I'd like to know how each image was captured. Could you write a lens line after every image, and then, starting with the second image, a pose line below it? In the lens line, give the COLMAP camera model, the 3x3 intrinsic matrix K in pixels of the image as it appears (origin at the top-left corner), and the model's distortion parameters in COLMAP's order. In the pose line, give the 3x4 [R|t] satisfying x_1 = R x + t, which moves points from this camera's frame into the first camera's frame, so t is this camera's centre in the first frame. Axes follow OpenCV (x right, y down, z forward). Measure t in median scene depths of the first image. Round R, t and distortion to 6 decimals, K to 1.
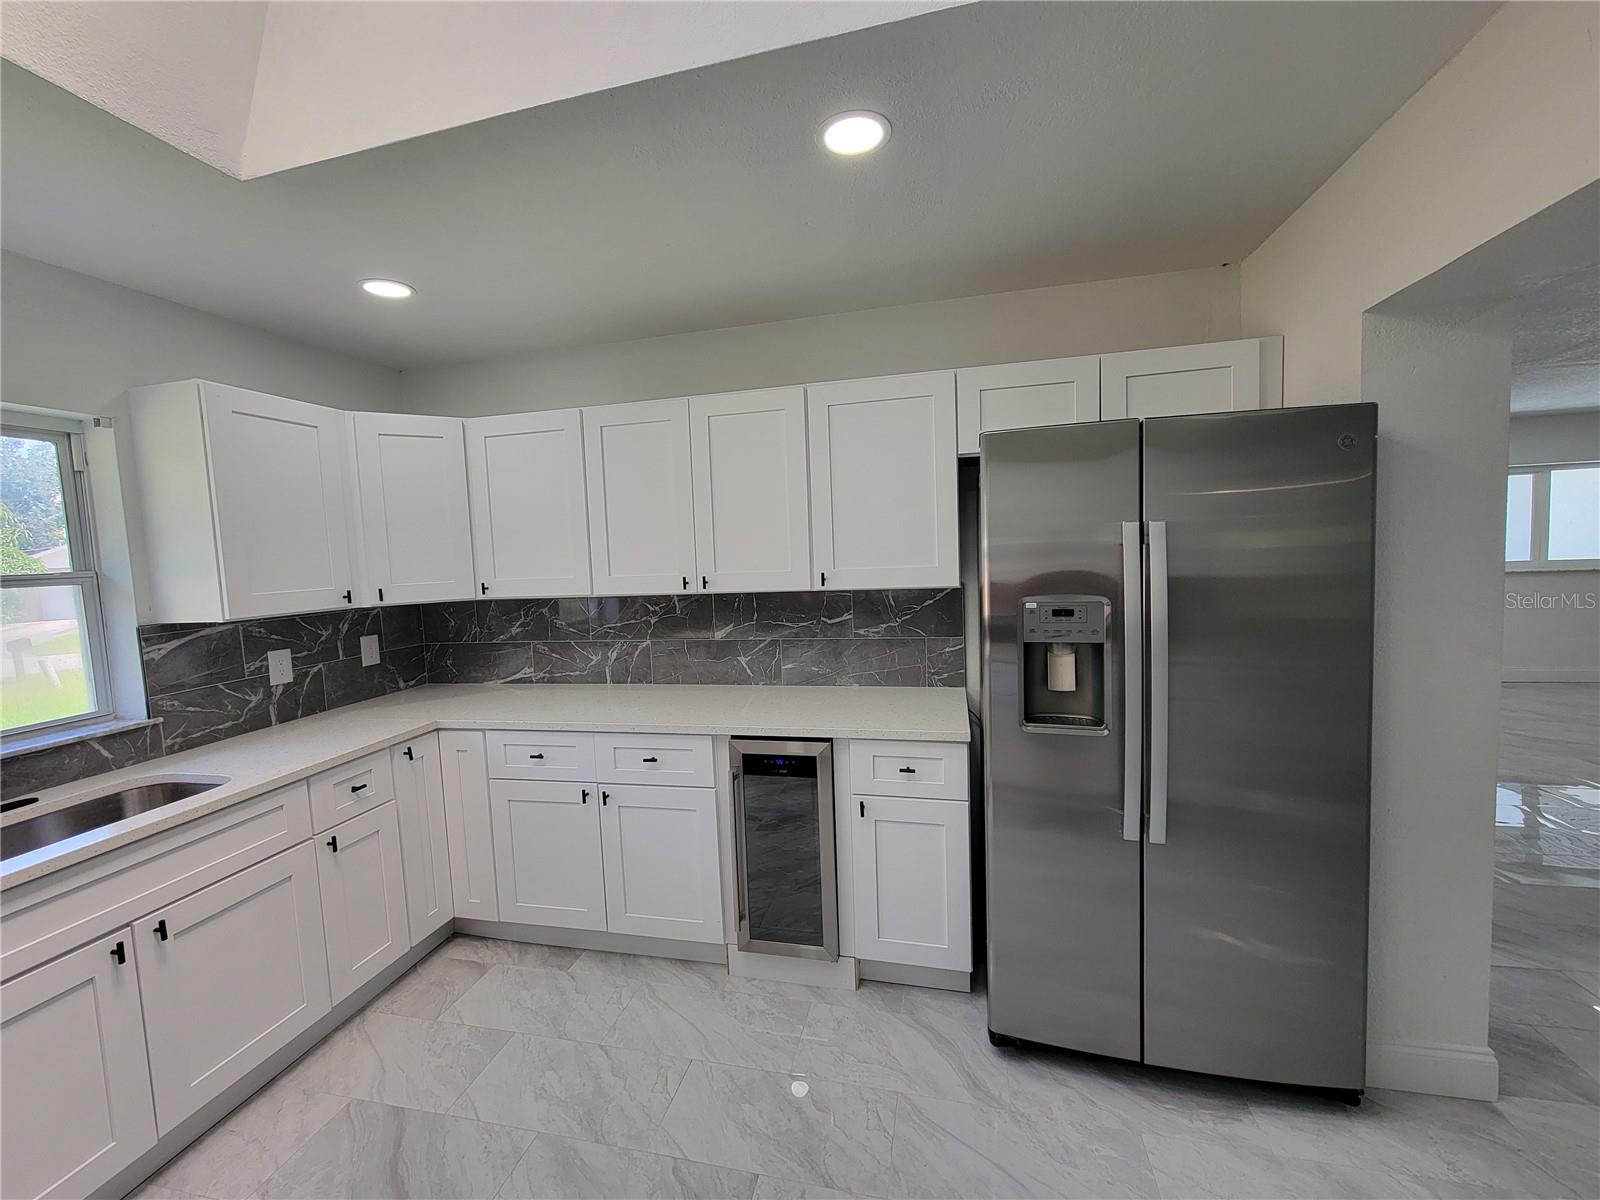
lens RADIAL K [[650.5, 0, 791.8], [0, 650.5, 595.7], [0, 0, 1]] dist [0.000791, 0.000429]
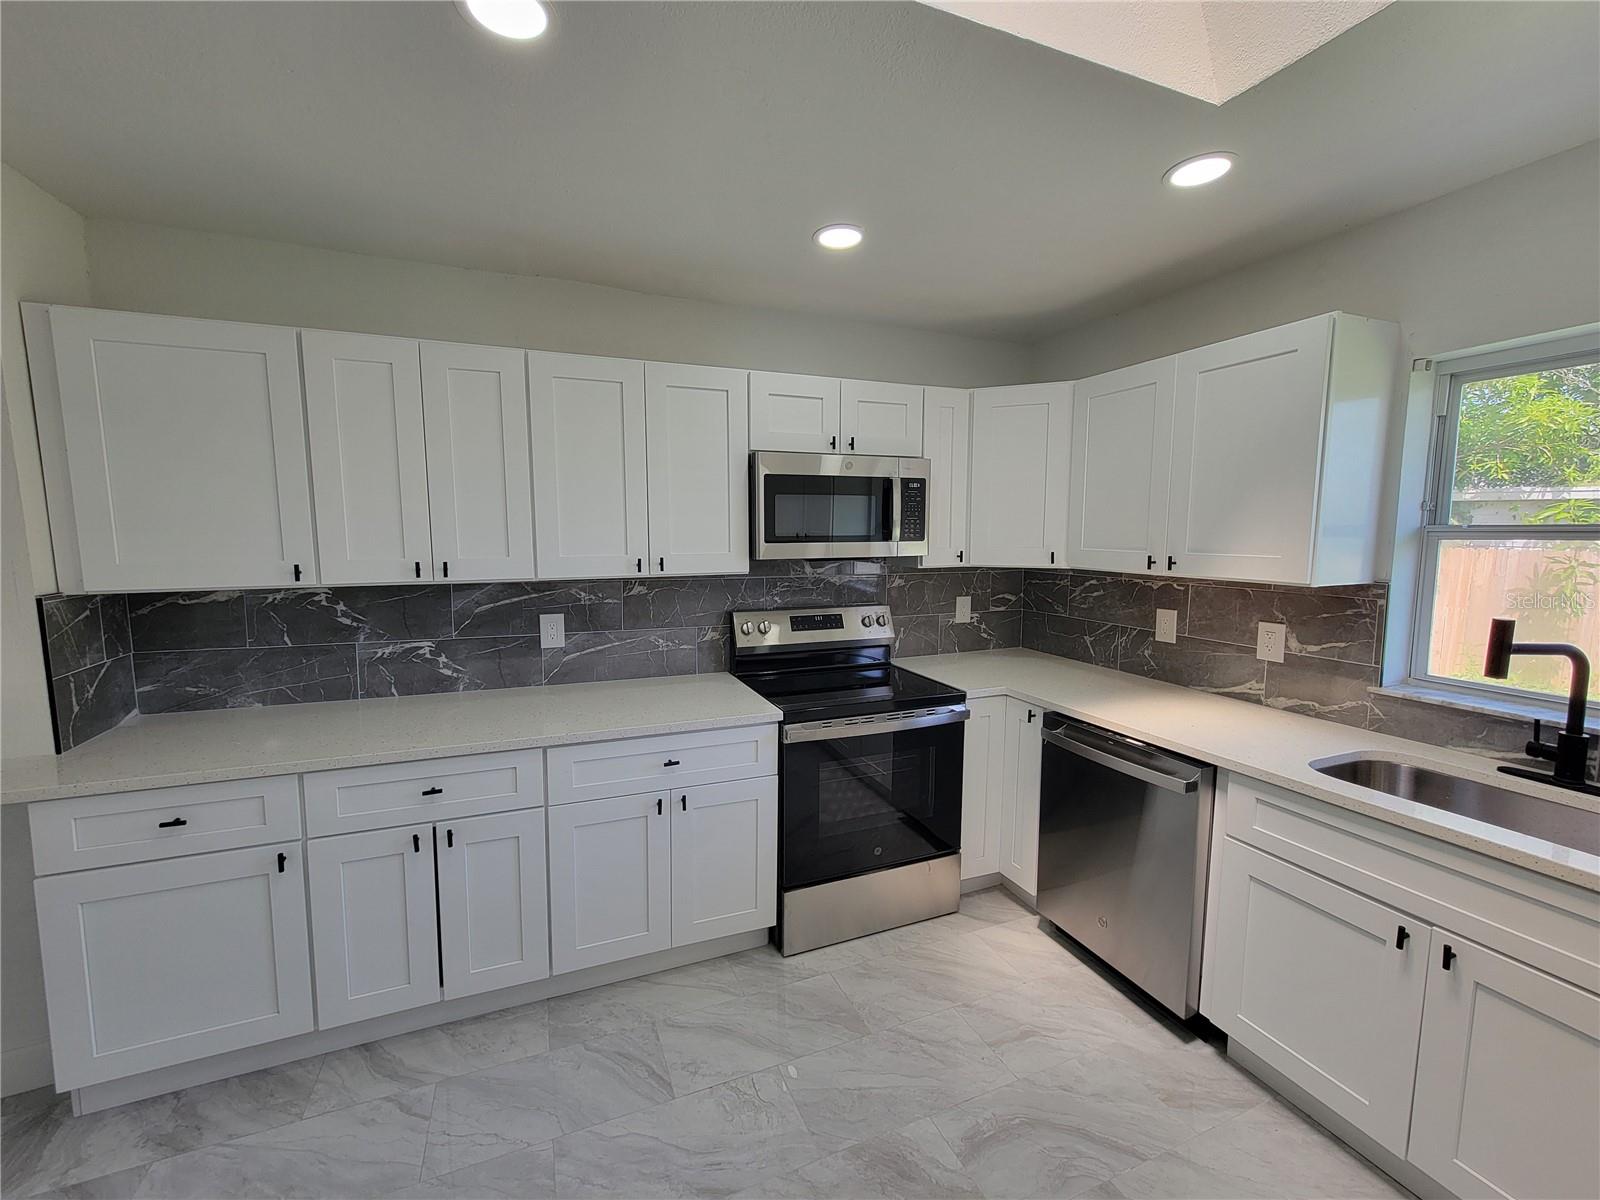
lens RADIAL K [[650.5, 0, 791.8], [0, 650.5, 595.7], [0, 0, 1]] dist [0.000791, 0.000429]
pose [[-0.809960, 0.106858, -0.576668, 0.105701], [-0.002849, 0.982533, 0.186066, -0.067366], [0.586478, 0.152349, -0.795508, 0.738714]]
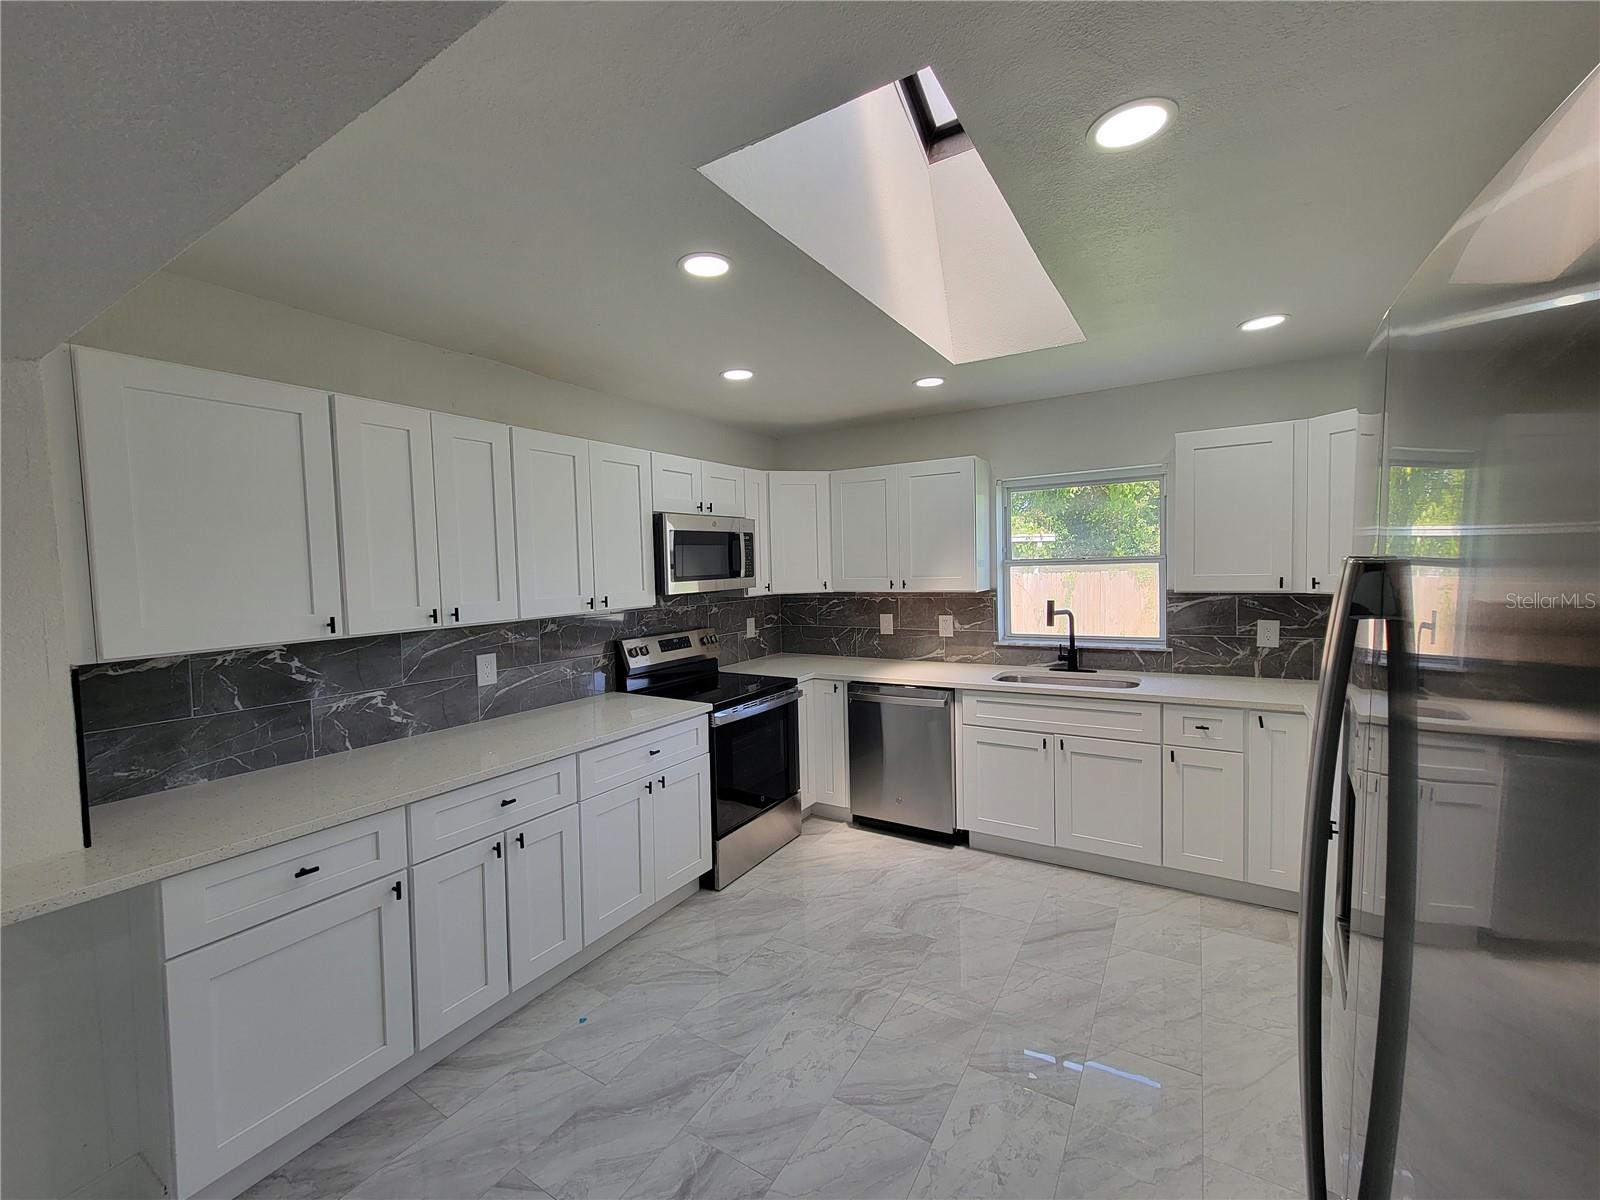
lens RADIAL K [[650.5, 0, 791.8], [0, 650.5, 595.7], [0, 0, 1]] dist [0.000791, 0.000429]
pose [[-0.312382, 0.100543, -0.944621, 0.730343], [-0.025074, 0.993164, 0.114002, -0.089389], [0.949626, 0.059298, -0.307725, 0.540034]]
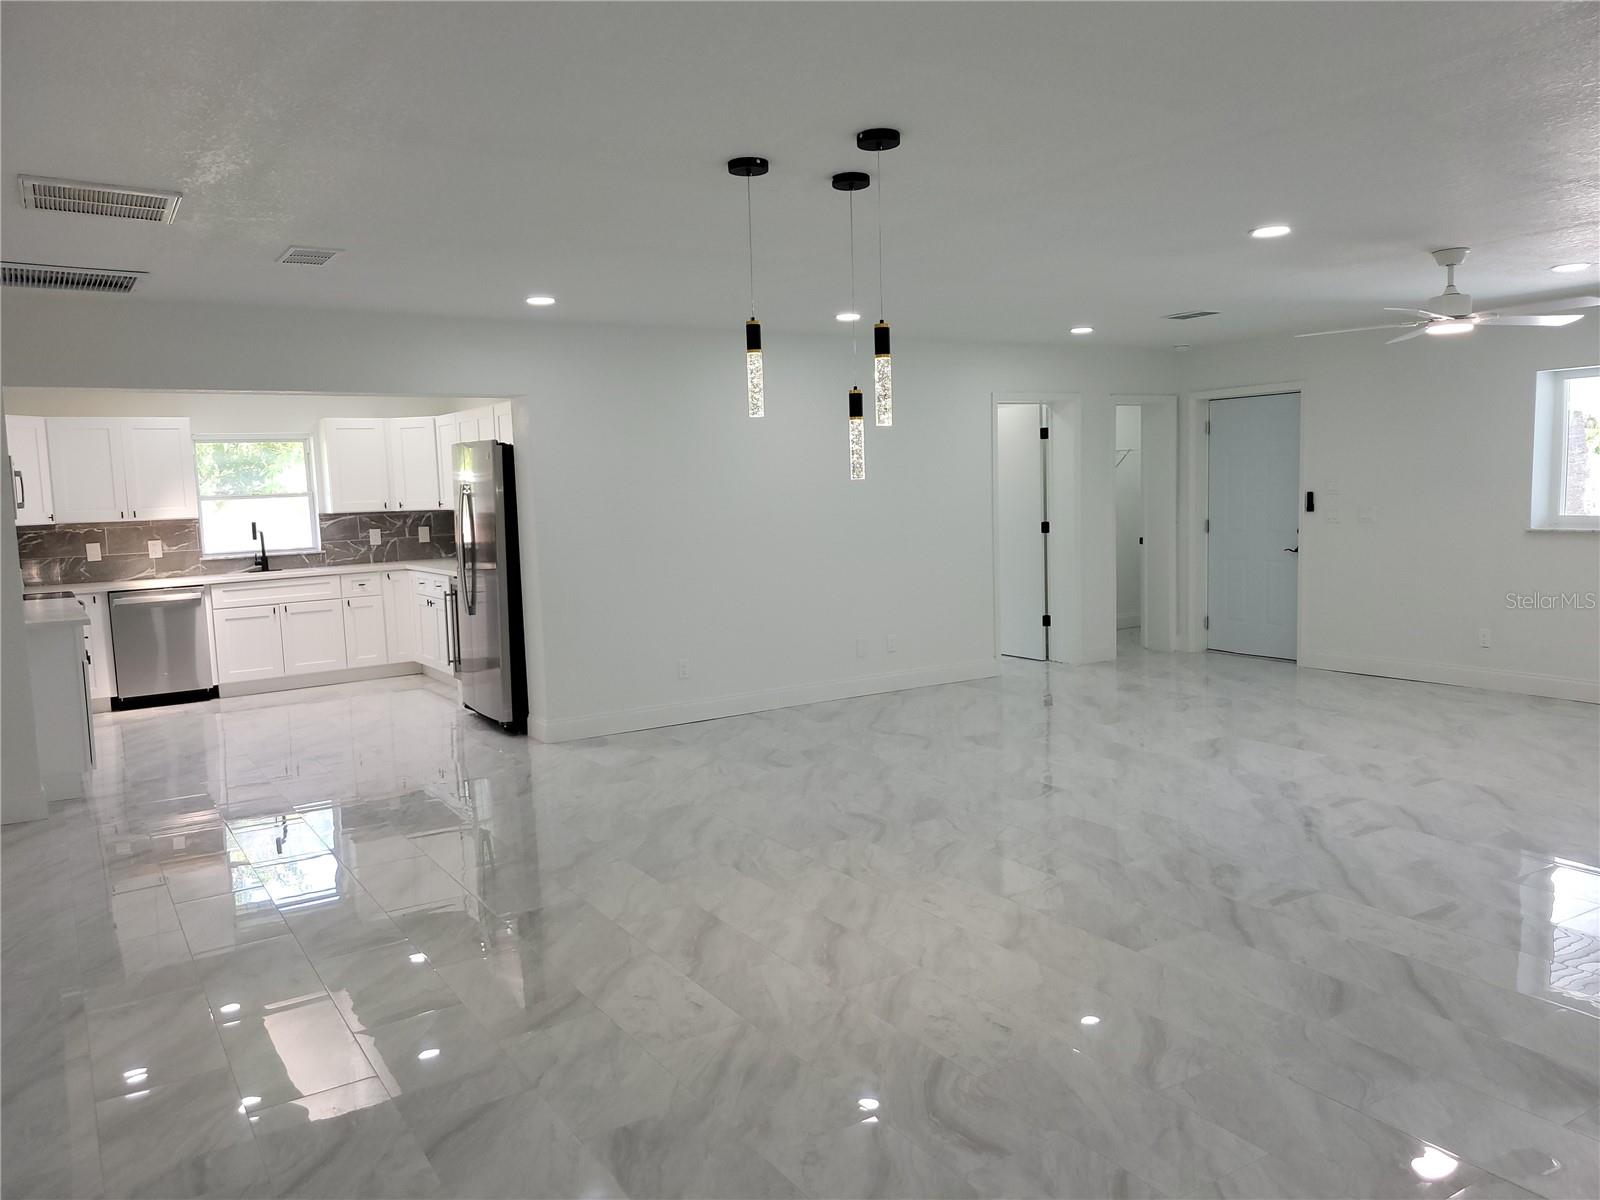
lens RADIAL K [[1208.7, 0, 800.0], [0, 1208.7, 600.0], [0, 0, 1]] dist [0.044219, -0.008163]
pose [[0.720718, 0.087643, -0.687665, 3.242235], [-0.045532, 0.995819, 0.079197, -0.071182], [0.691731, -0.025767, 0.721695, -1.014726]]
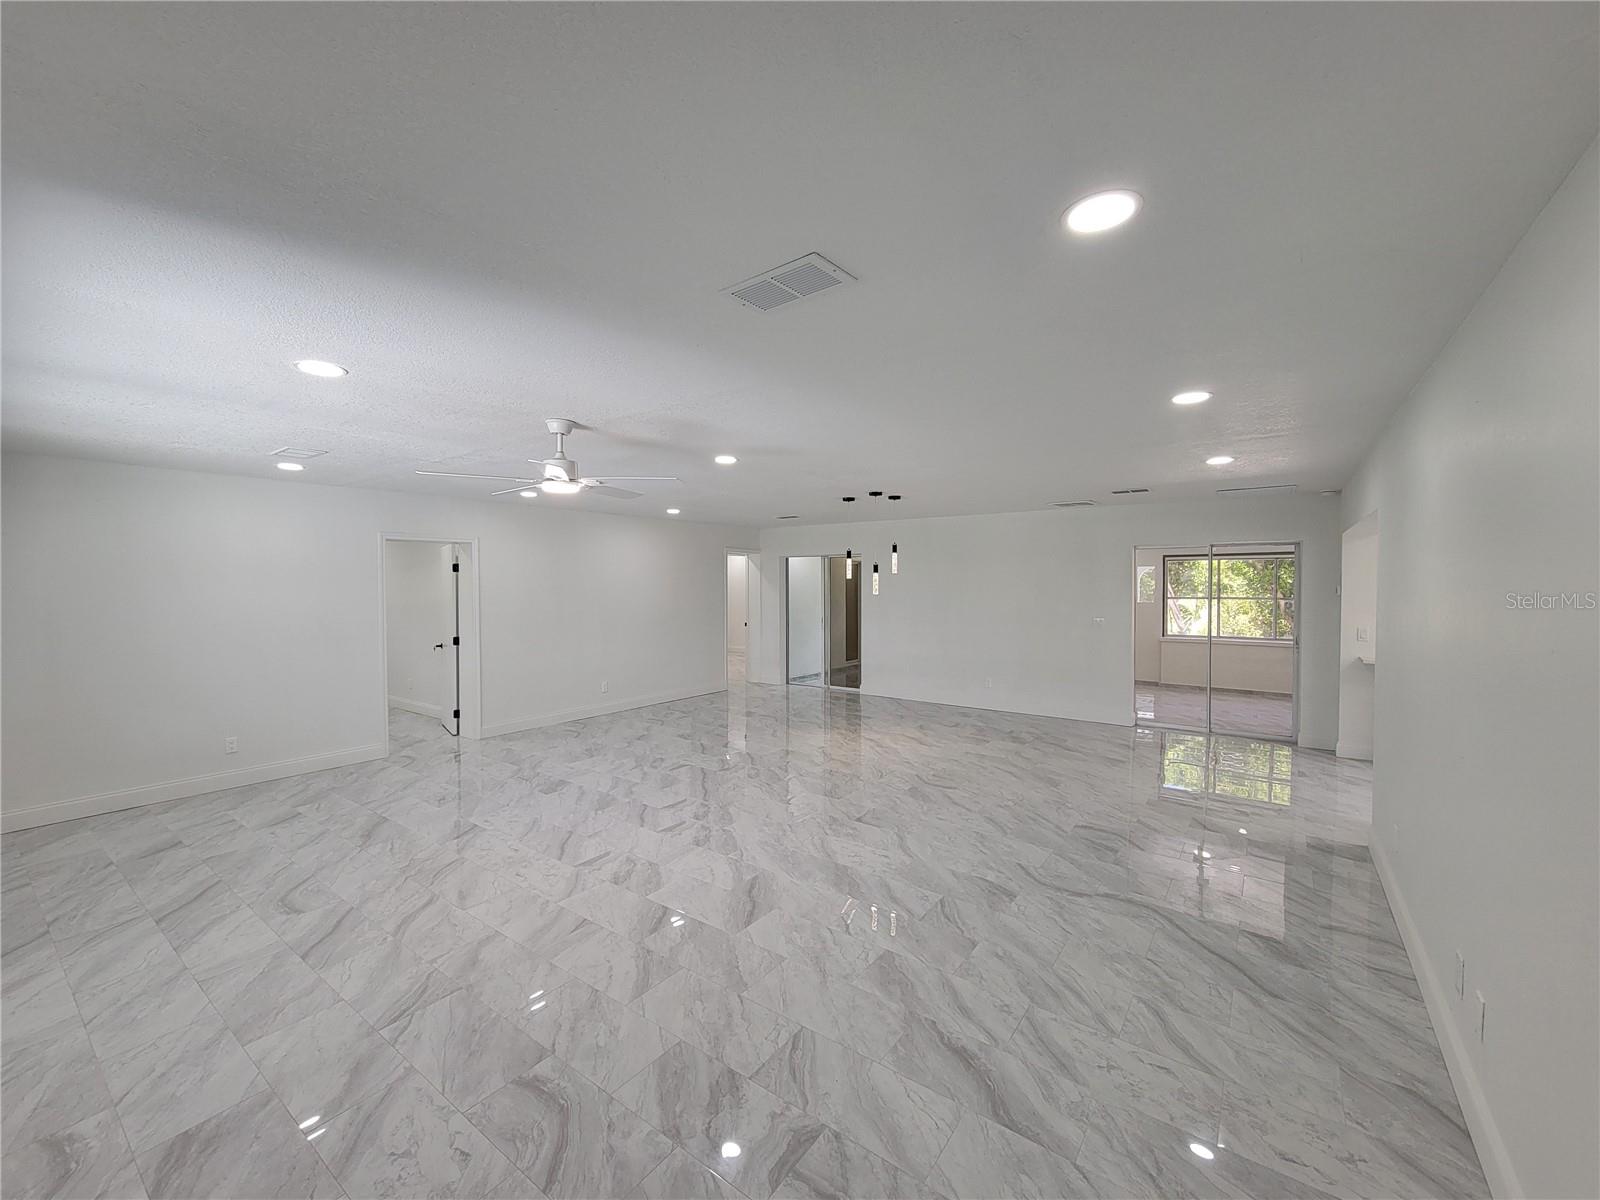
lens RADIAL K [[650.5, 0, 791.8], [0, 650.5, 595.7], [0, 0, 1]] dist [0.000791, 0.000429]
pose [[-0.919798, 0.036944, 0.390650, 1.440377], [0.067040, 0.995716, 0.063684, -0.287341], [-0.386624, 0.084766, -0.918334, 2.738941]]
